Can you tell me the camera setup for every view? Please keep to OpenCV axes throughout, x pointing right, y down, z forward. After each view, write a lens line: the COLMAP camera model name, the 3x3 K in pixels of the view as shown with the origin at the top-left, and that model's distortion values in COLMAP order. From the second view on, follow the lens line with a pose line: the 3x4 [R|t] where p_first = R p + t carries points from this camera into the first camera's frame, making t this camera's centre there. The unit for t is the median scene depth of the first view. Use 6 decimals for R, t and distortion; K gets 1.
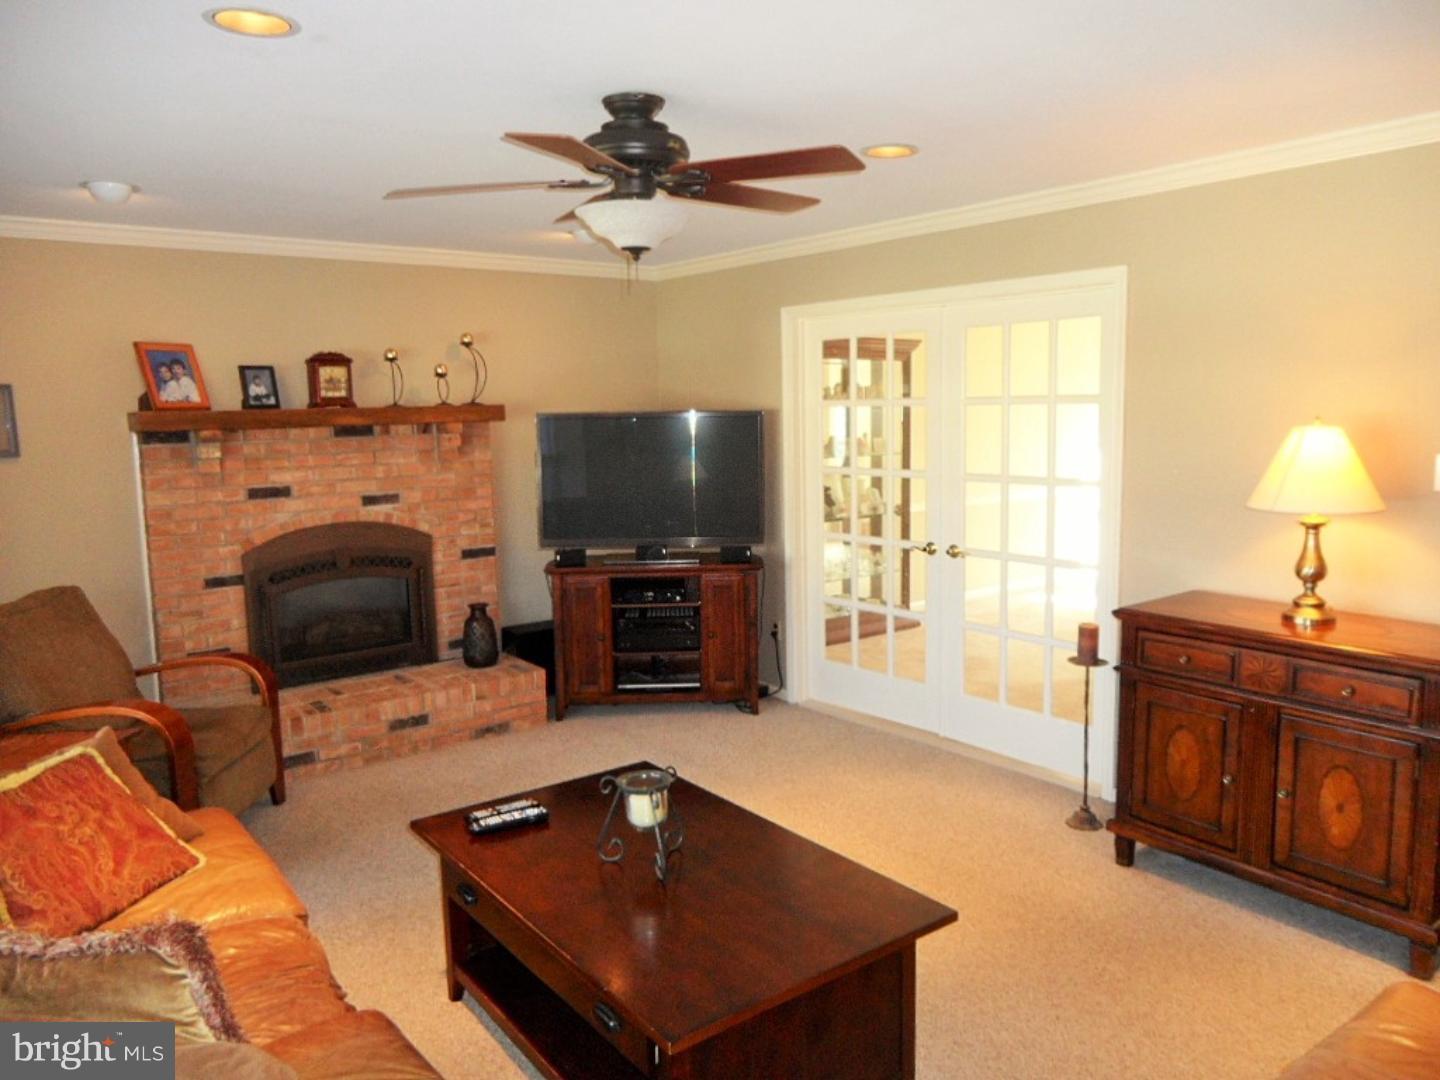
lens RADIAL K [[1031.3, 0, 726.3], [0, 1031.3, 540.2], [0, 0, 1]] dist [0.002065, 0.001266]
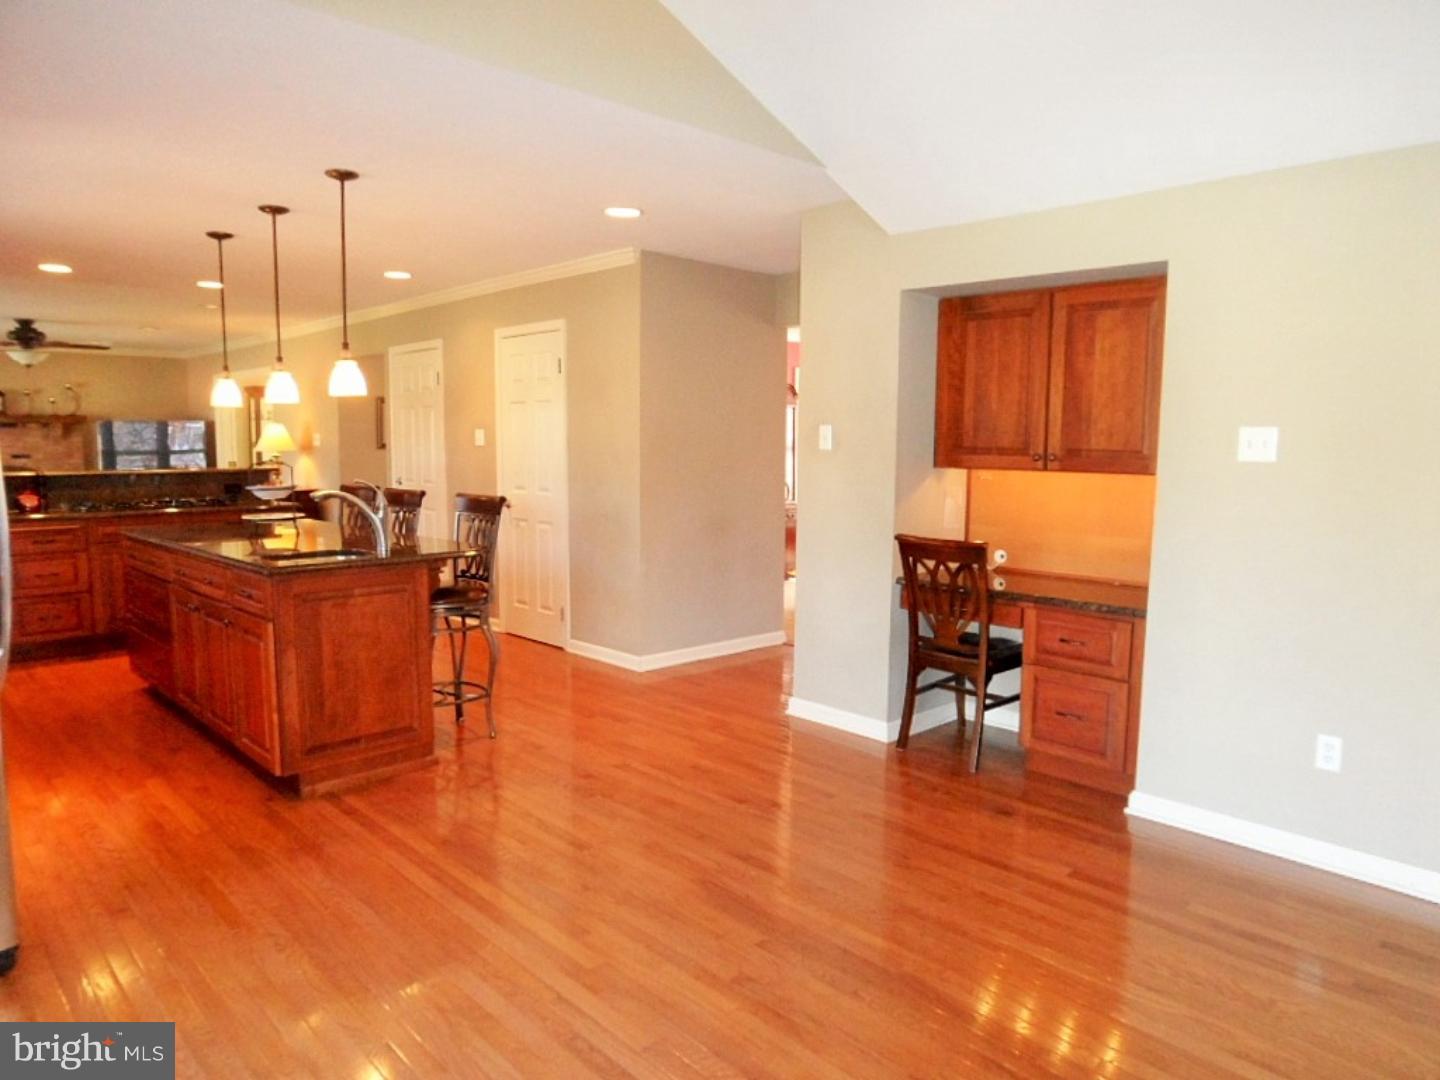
lens RADIAL K [[955.6, 0, 697.4], [0, 955.6, 528.0], [0, 0, 1]] dist [-0.021442, 0.017314]
pose [[0.996946, 0.013095, 0.076990, 1.024318], [-0.010294, 0.999275, -0.036658, 0.185287], [-0.077414, 0.035754, 0.996358, -1.224108]]
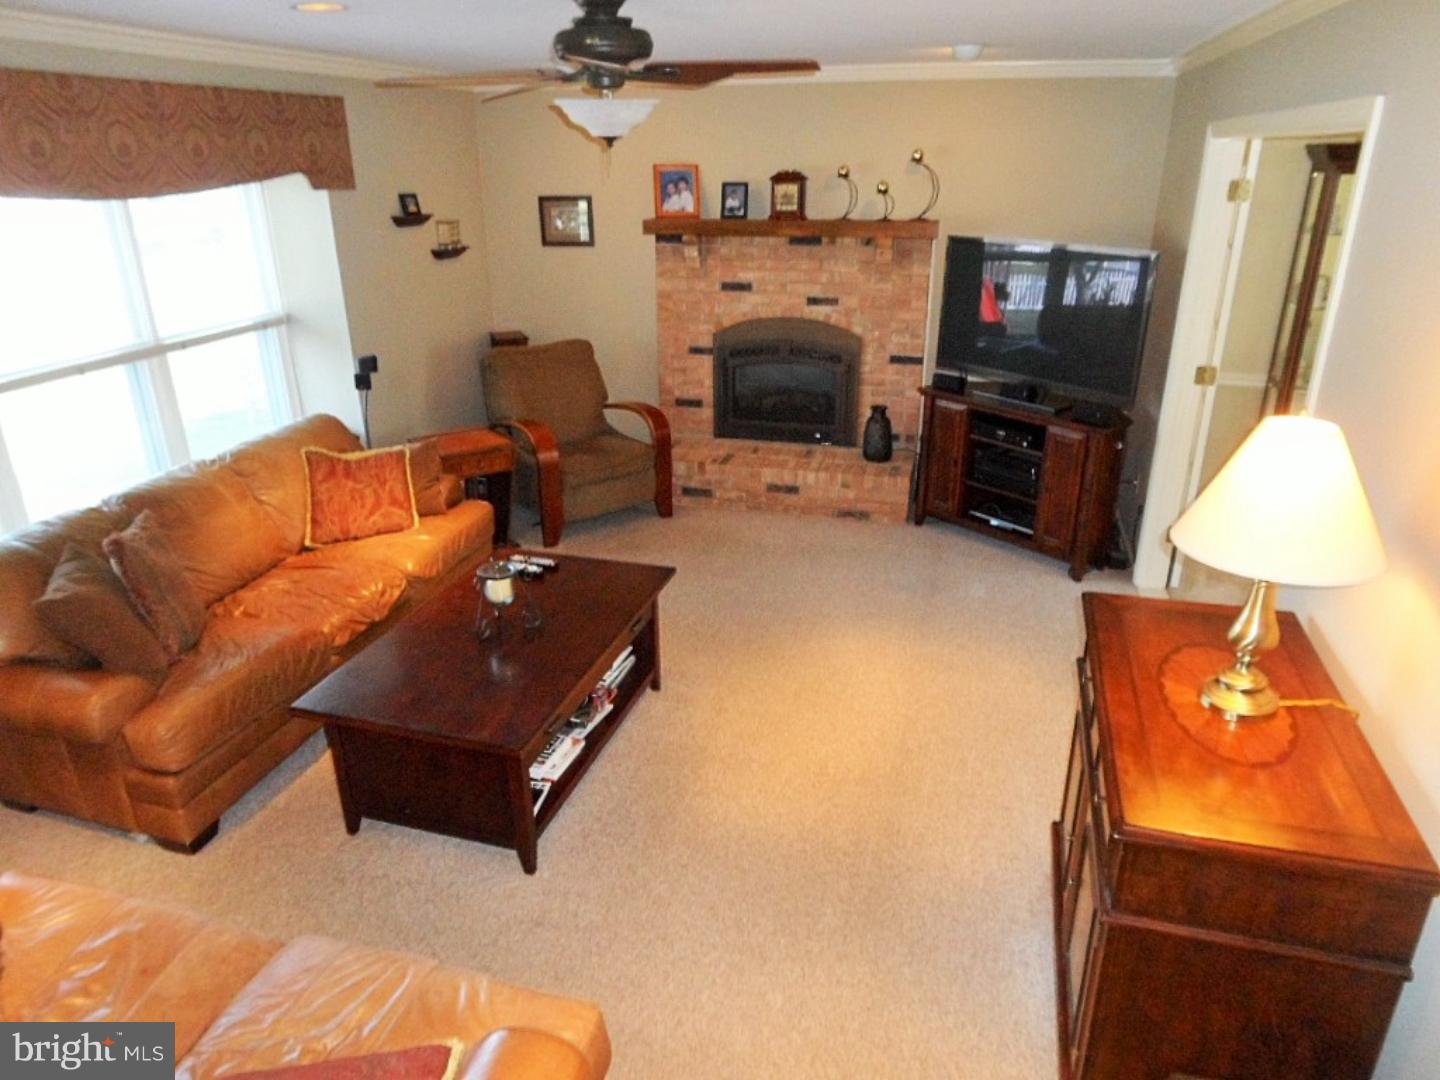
lens RADIAL K [[955.6, 0, 729.4], [0, 955.6, 548.5], [0, 0, 1]] dist [-0.021442, 0.017314]
pose [[0.607015, 0.320095, -0.727373, 0.509148], [-0.112568, 0.940696, 0.320031, -0.116638], [0.786677, -0.112385, 0.607049, 0.233177]]
